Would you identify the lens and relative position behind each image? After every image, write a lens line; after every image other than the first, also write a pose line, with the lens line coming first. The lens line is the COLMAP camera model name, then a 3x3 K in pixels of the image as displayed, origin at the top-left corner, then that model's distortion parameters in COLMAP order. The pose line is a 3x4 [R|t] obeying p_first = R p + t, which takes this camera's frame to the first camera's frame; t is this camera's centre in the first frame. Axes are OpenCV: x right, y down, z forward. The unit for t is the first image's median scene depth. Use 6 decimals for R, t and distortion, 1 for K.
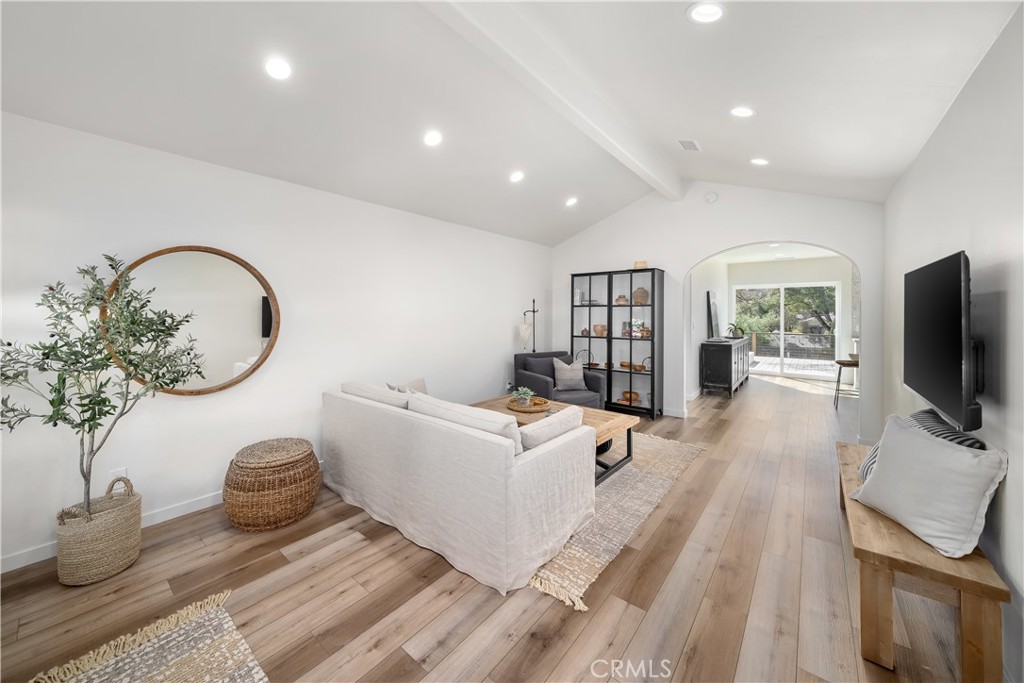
lens RADIAL K [[374.5, 0, 476.6], [0, 374.5, 317.2], [0, 0, 1]] dist [-0.001288, -0.000112]
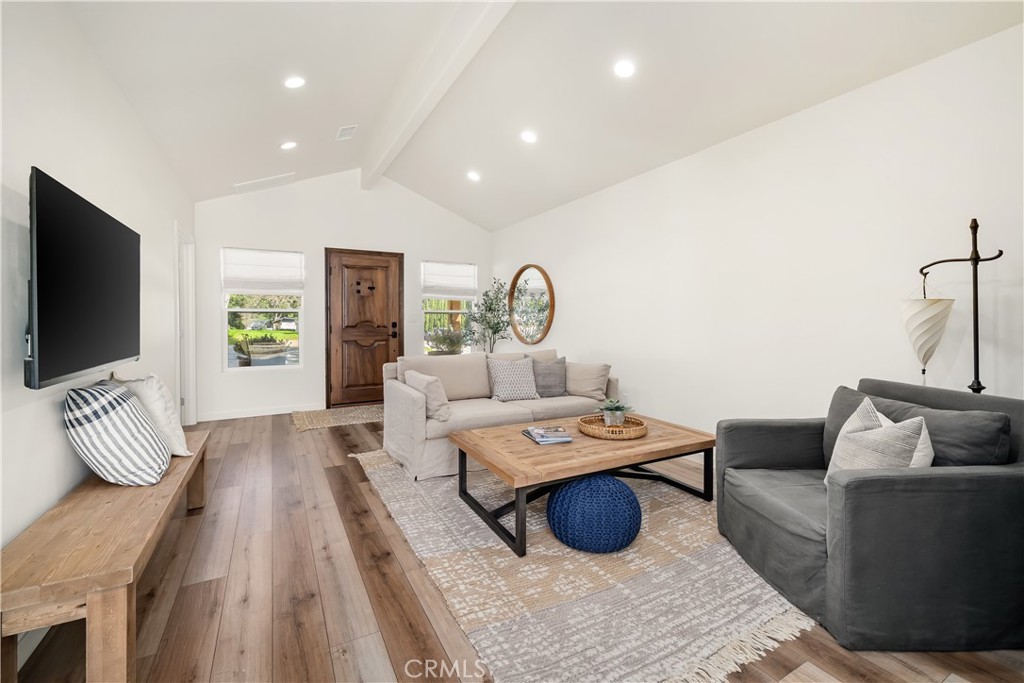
lens RADIAL K [[439.0, 0, 510.2], [0, 439.0, 320.4], [0, 0, 1]] dist [0.002233, 0.000297]
pose [[-0.338207, 0.002376, -0.941069, 0.698622], [-0.003989, 0.999984, 0.003959, 0.039478], [0.941063, 0.005092, -0.338193, 0.845319]]
